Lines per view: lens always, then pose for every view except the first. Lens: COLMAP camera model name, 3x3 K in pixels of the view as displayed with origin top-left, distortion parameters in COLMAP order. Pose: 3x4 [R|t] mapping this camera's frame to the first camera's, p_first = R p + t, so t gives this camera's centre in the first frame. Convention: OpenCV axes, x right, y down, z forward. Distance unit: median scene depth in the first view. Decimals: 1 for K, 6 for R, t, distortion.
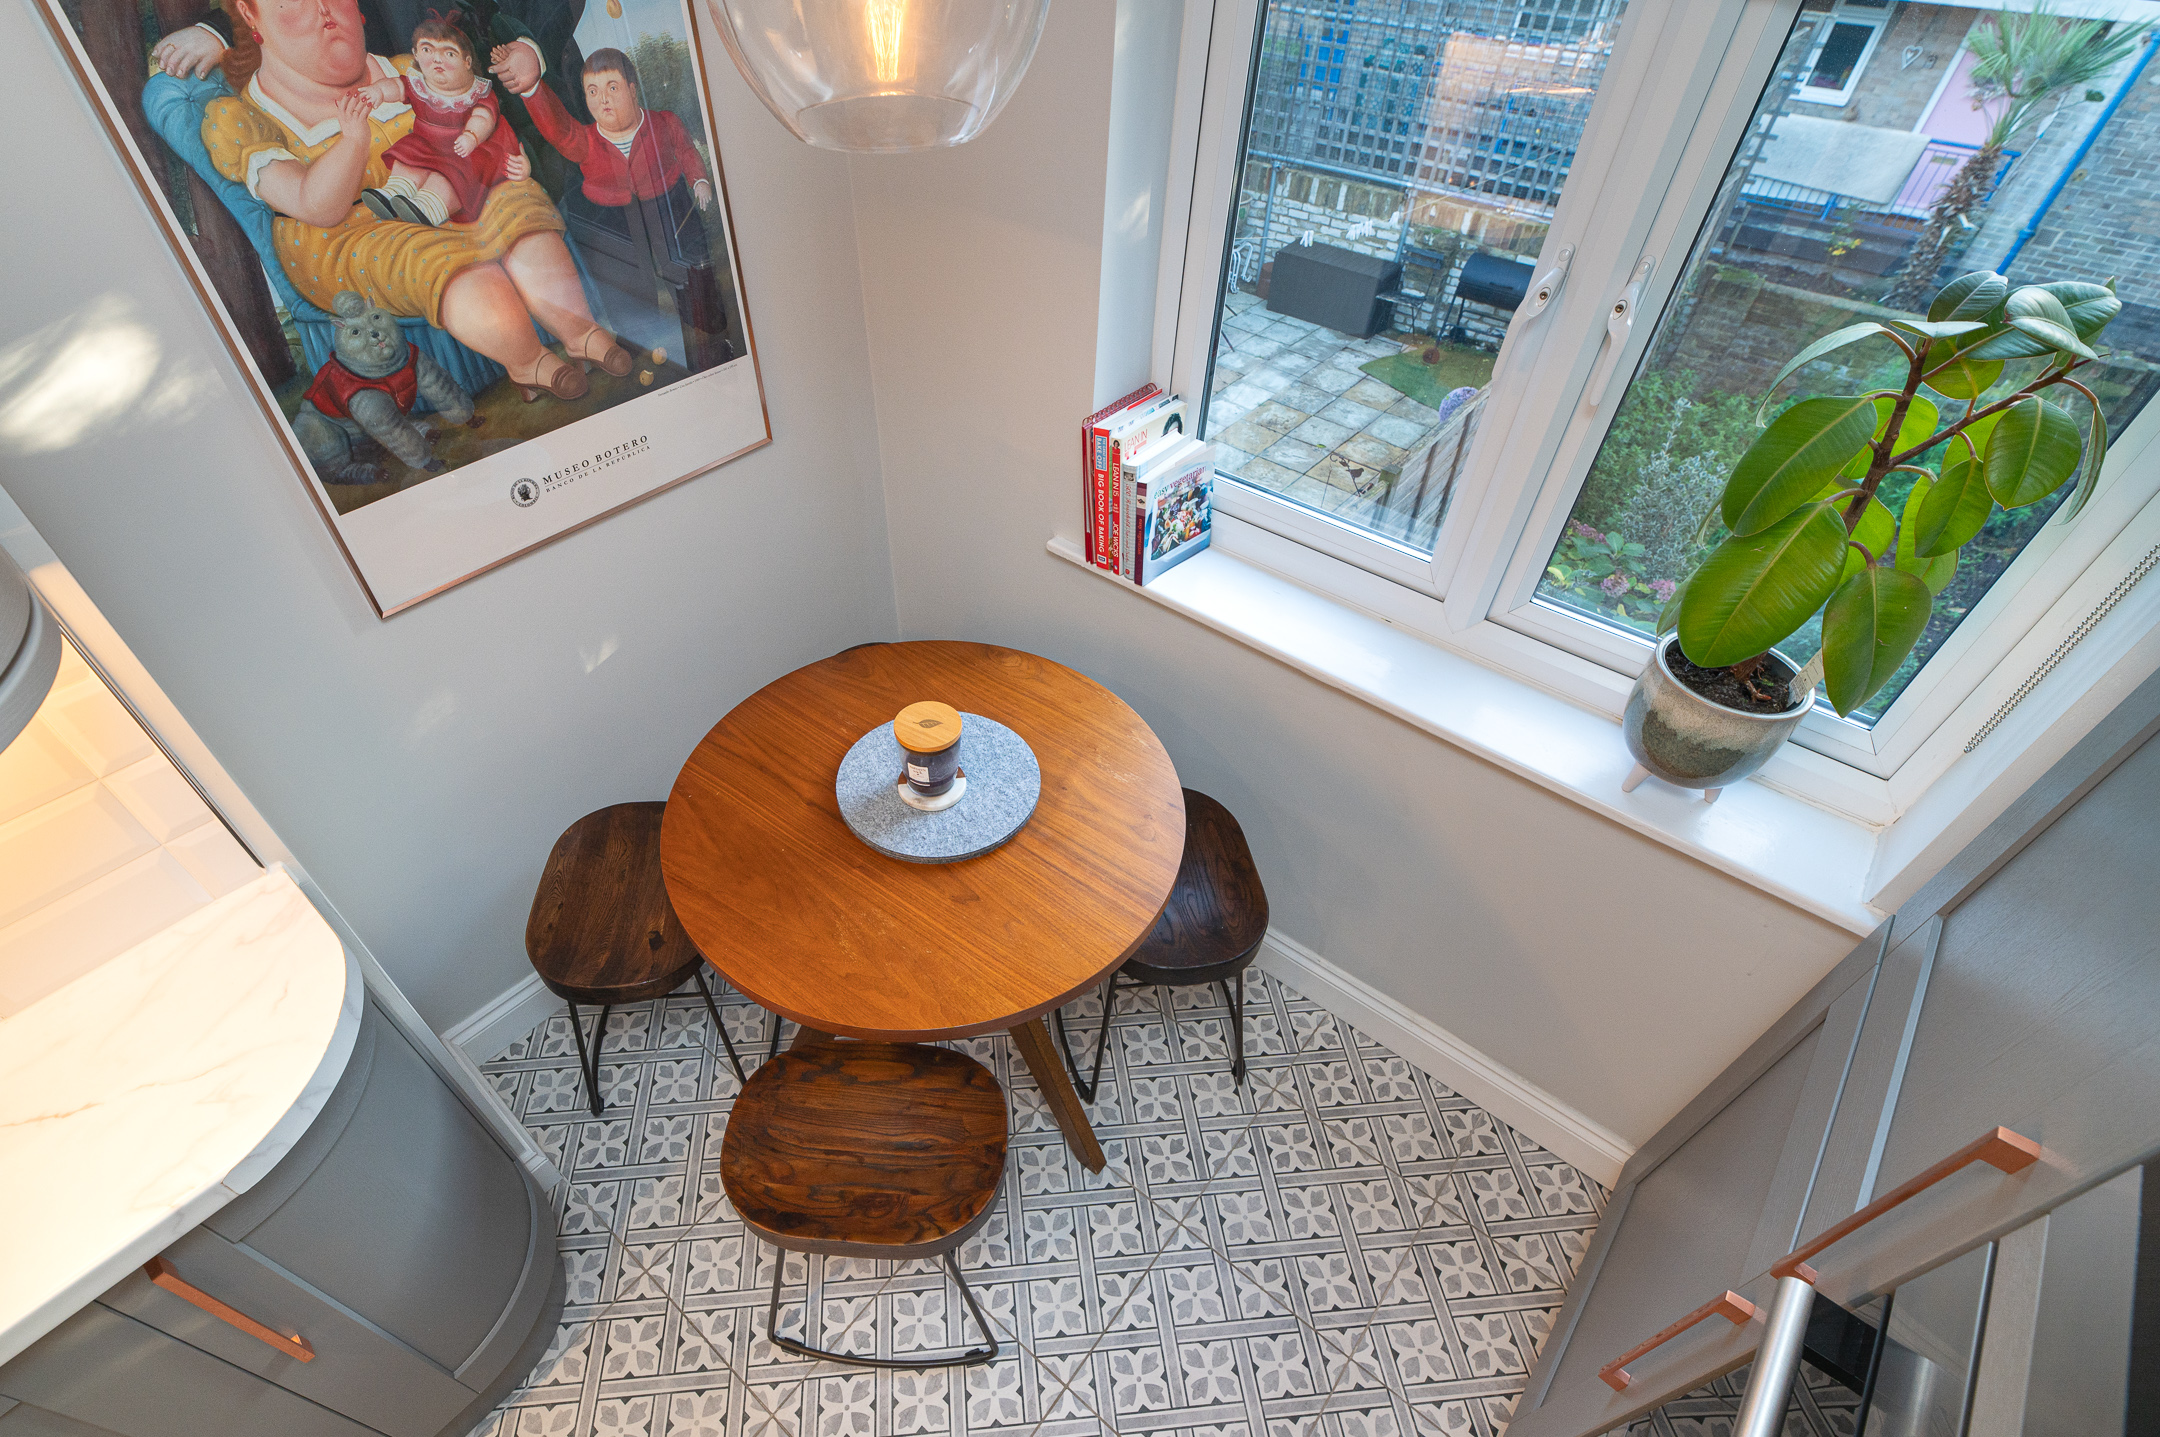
lens RADIAL K [[984.9, 0, 1009.6], [0, 984.9, 784.0], [0, 0, 1]] dist [0.004065, -0.000422]
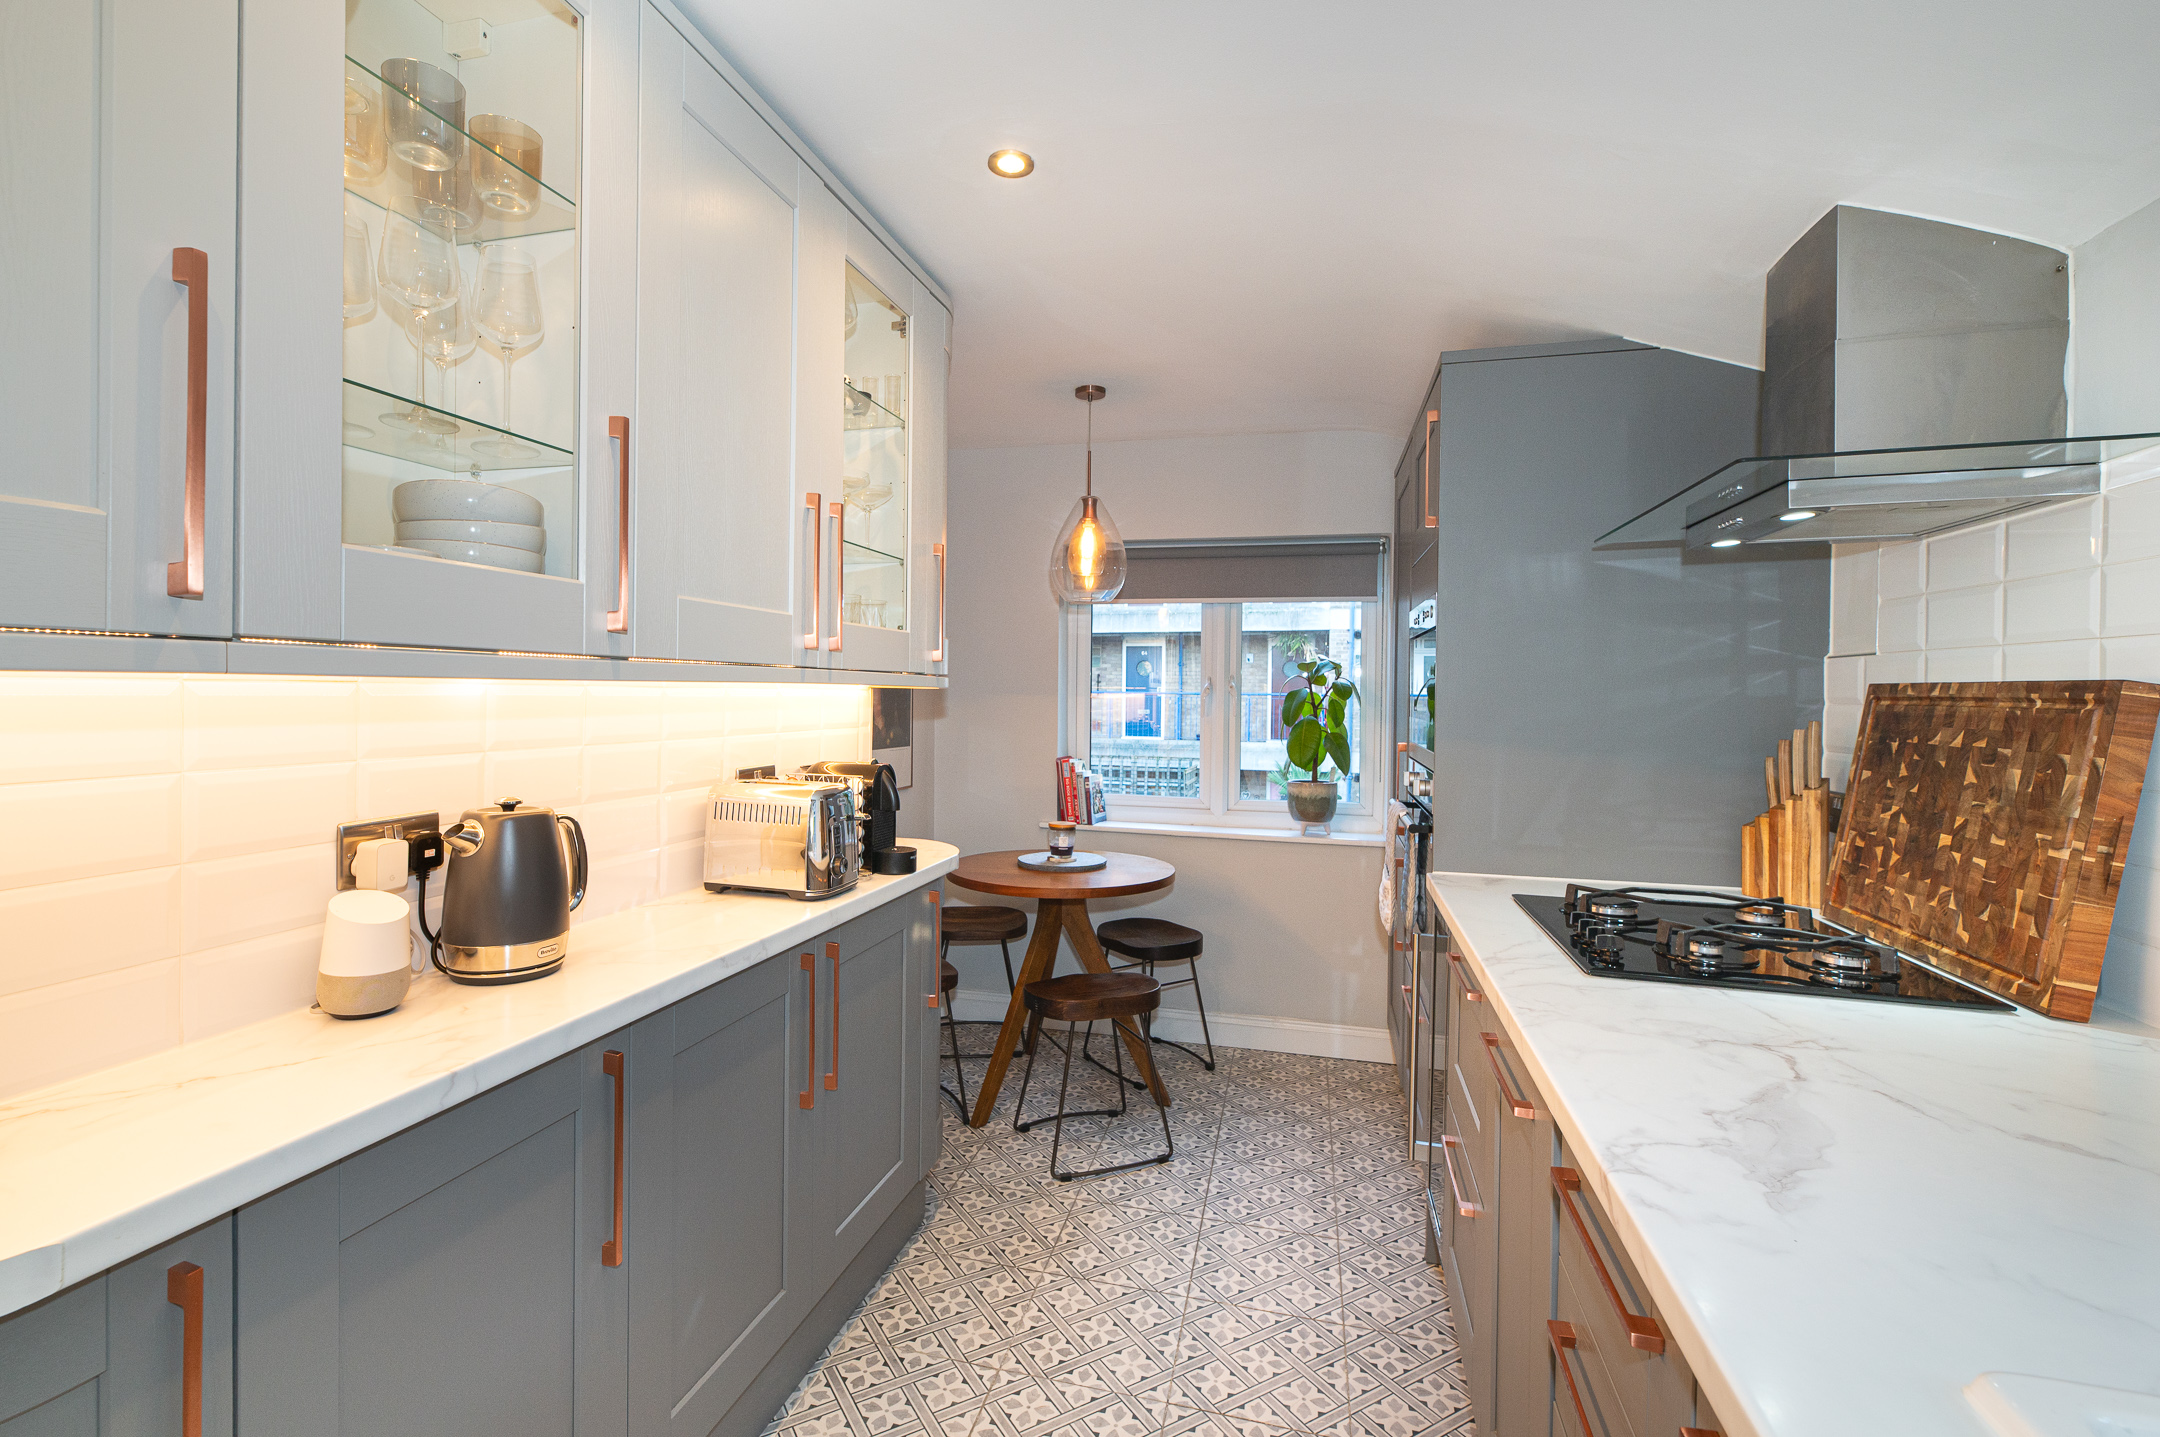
lens RADIAL K [[939.2, 0, 1045.3], [0, 939.2, 713.2], [0, 0, 1]] dist [-0.000444, -0.000741]
pose [[0.908825, -0.004115, 0.417157, -1.051416], [0.295222, 0.712856, -0.636145, 1.167204], [-0.294755, 0.701298, 0.649077, -0.662622]]
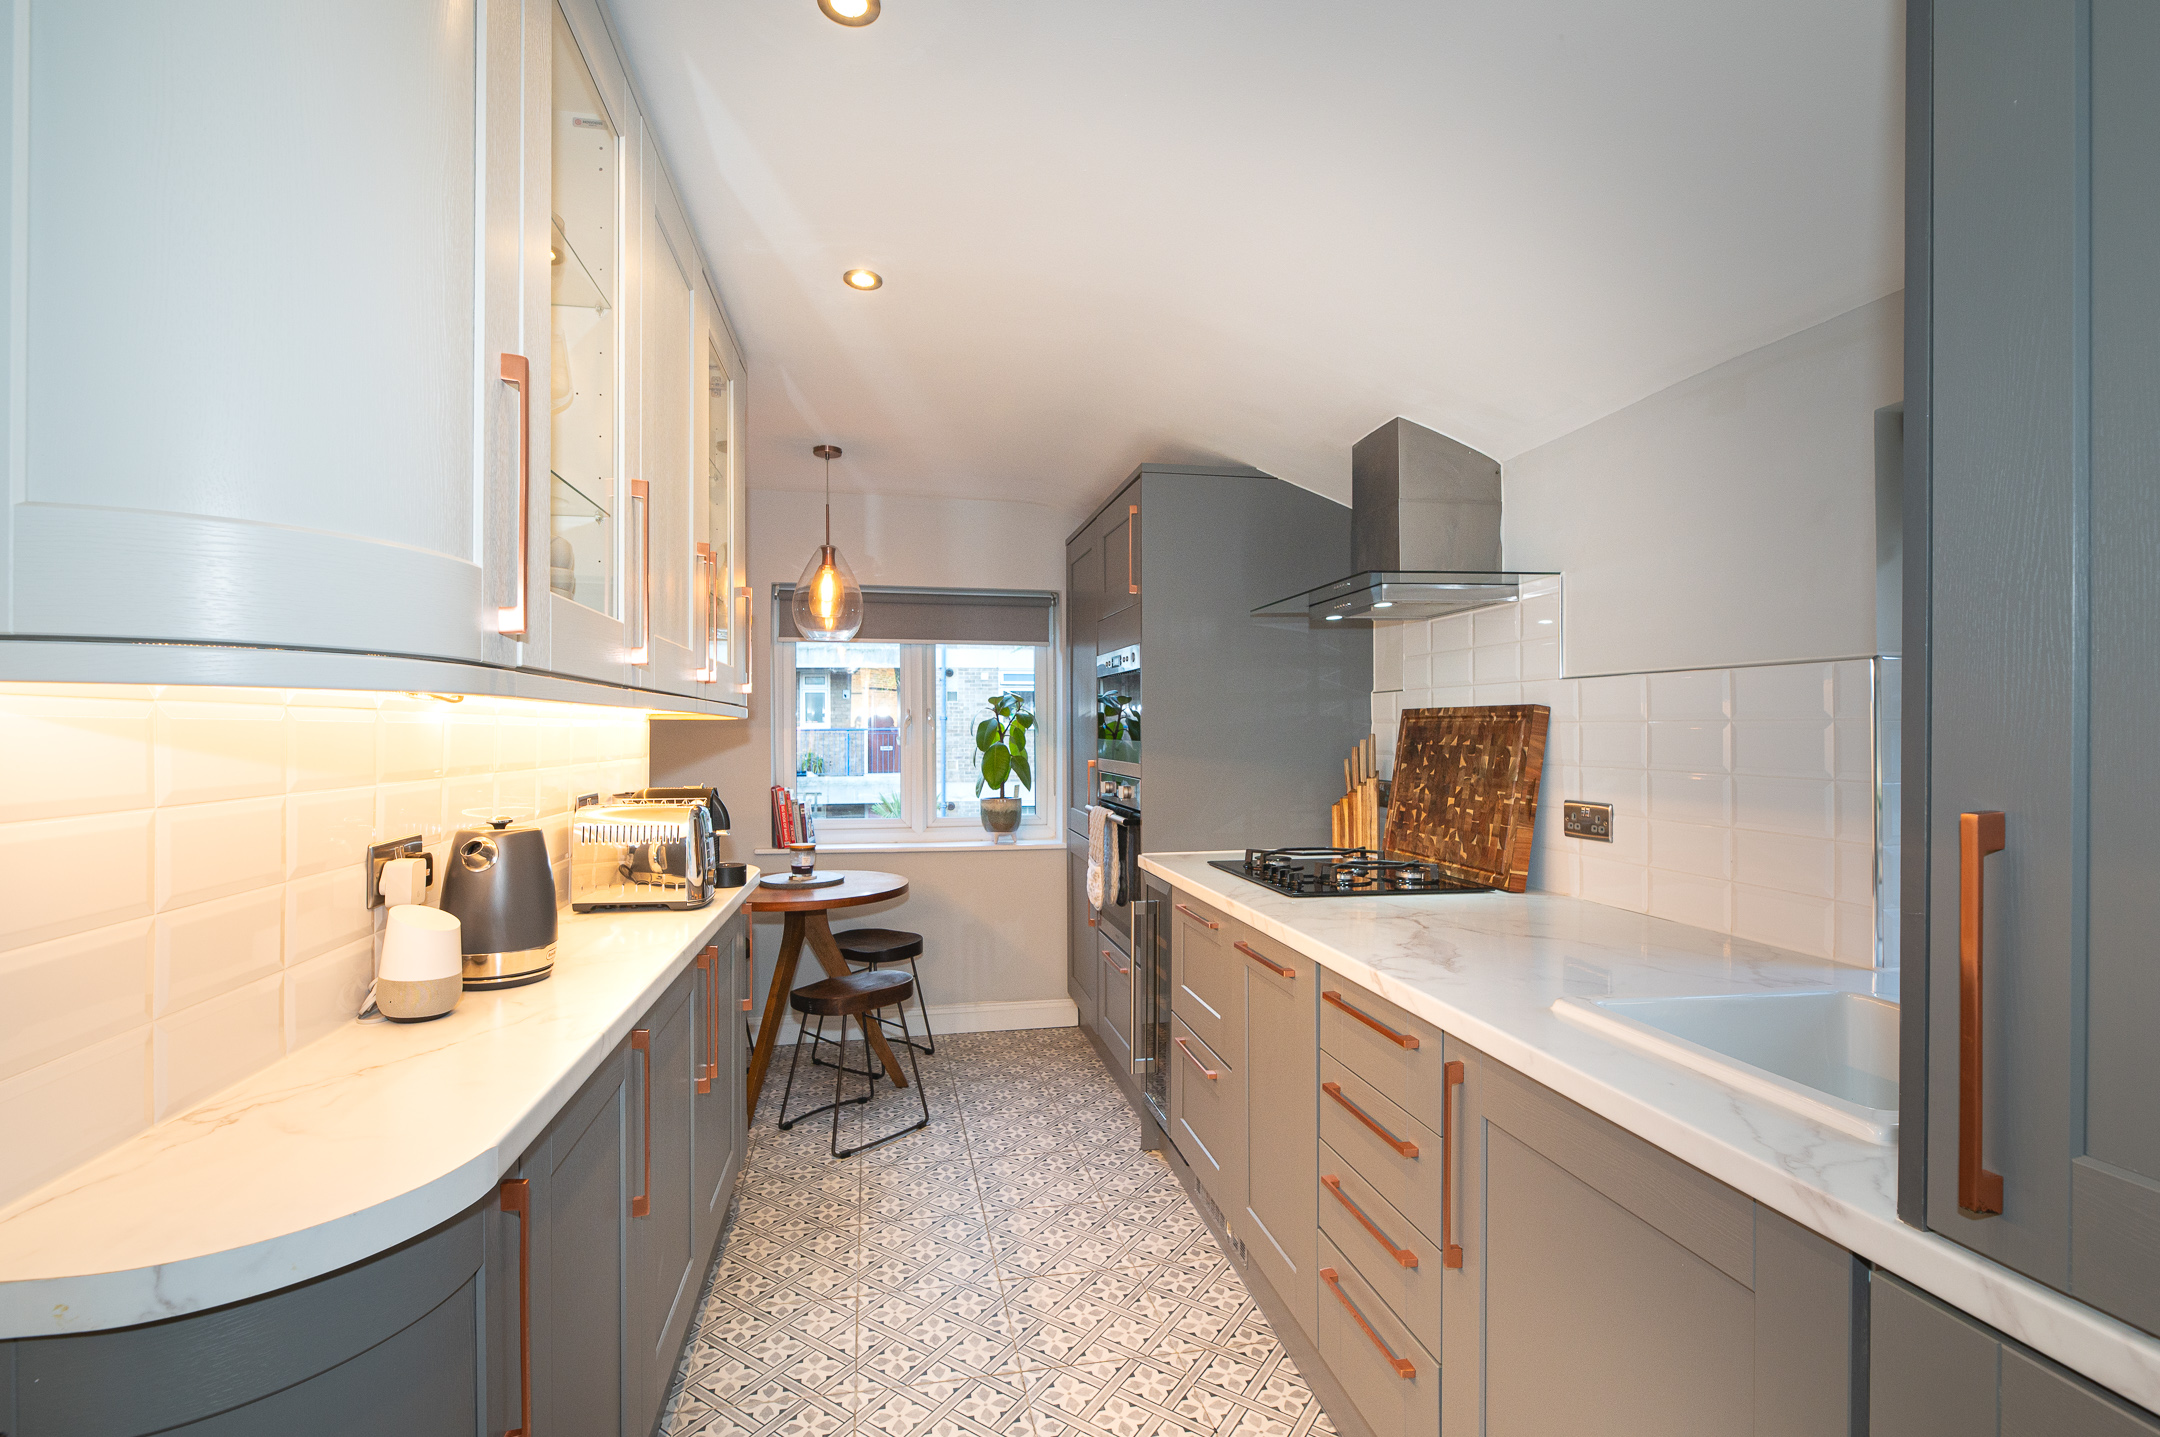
lens RADIAL K [[939.2, 0, 1035.0], [0, 939.2, 744.6], [0, 0, 1]] dist [-0.000444, -0.000741]
pose [[0.649584, -0.018263, 0.760071, -1.531981], [0.550740, 0.700504, -0.453850, 1.192635], [-0.524144, 0.713415, 0.465094, -0.664143]]
